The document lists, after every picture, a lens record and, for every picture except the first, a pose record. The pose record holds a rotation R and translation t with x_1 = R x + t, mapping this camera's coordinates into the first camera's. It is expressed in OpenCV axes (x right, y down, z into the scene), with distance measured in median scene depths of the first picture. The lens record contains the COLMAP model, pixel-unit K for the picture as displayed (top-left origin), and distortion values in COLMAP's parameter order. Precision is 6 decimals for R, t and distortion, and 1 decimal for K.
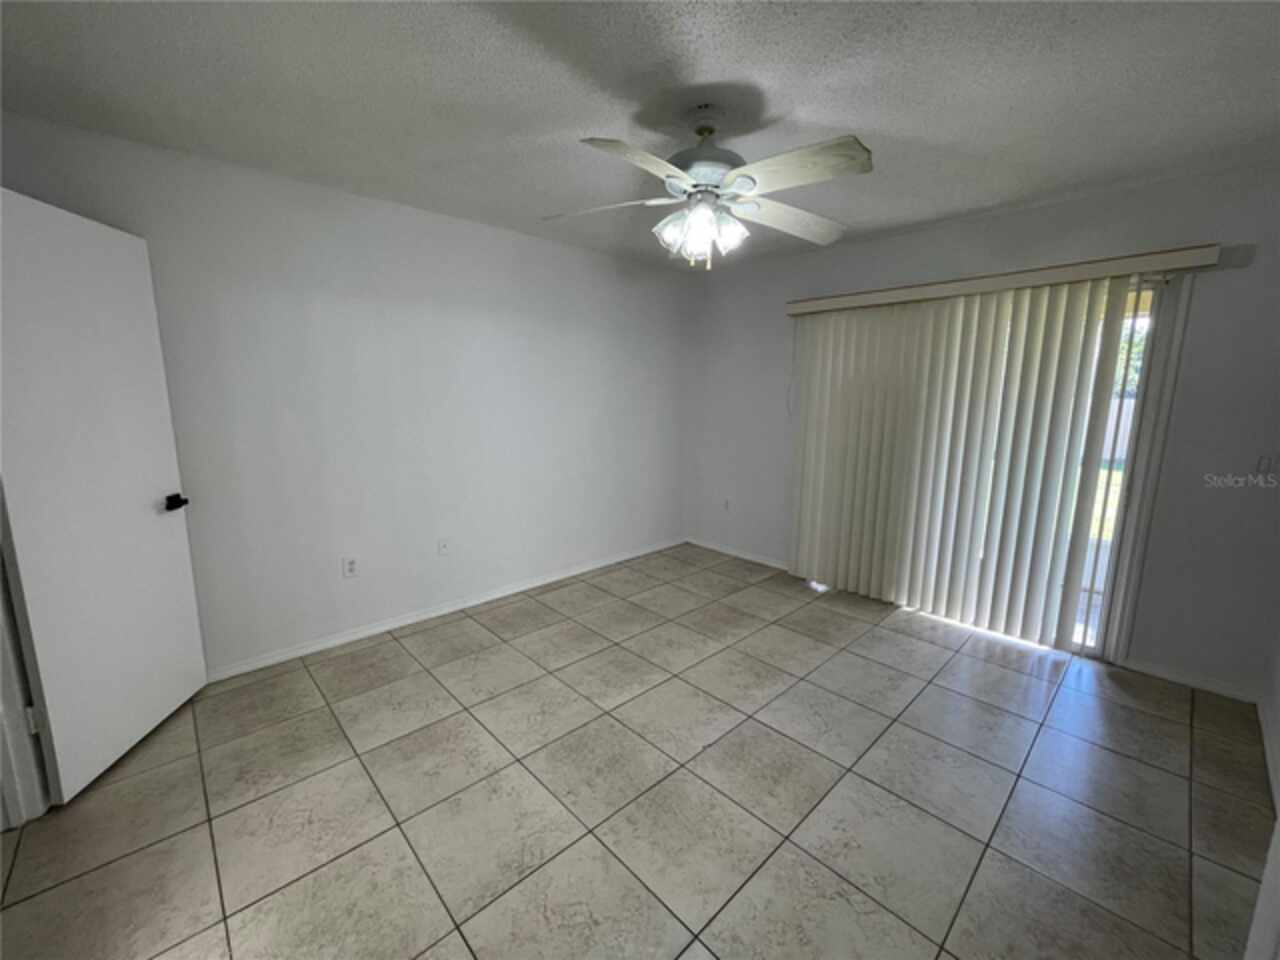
lens RADIAL K [[516.2, 0, 636.9], [0, 516.2, 478.2], [0, 0, 1]] dist [0.000381, 0.000269]
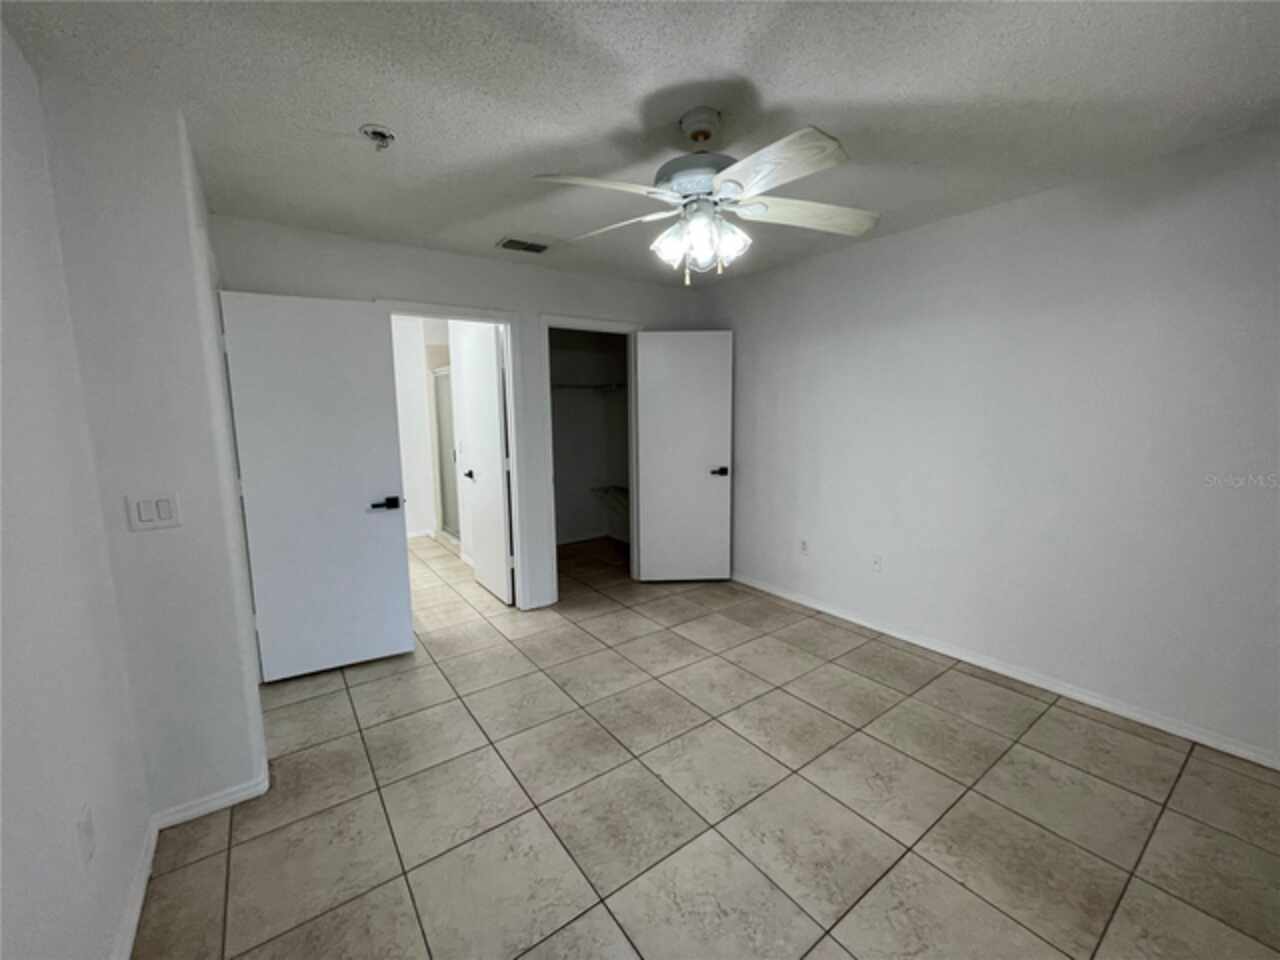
lens RADIAL K [[516.2, 0, 637.2], [0, 516.2, 477.9], [0, 0, 1]] dist [0.000381, 0.000269]
pose [[-0.123307, 0.128971, -0.983952, 0.795778], [-0.156415, 0.976599, 0.147609, -0.127561], [0.979964, 0.172106, -0.100248, 0.749389]]
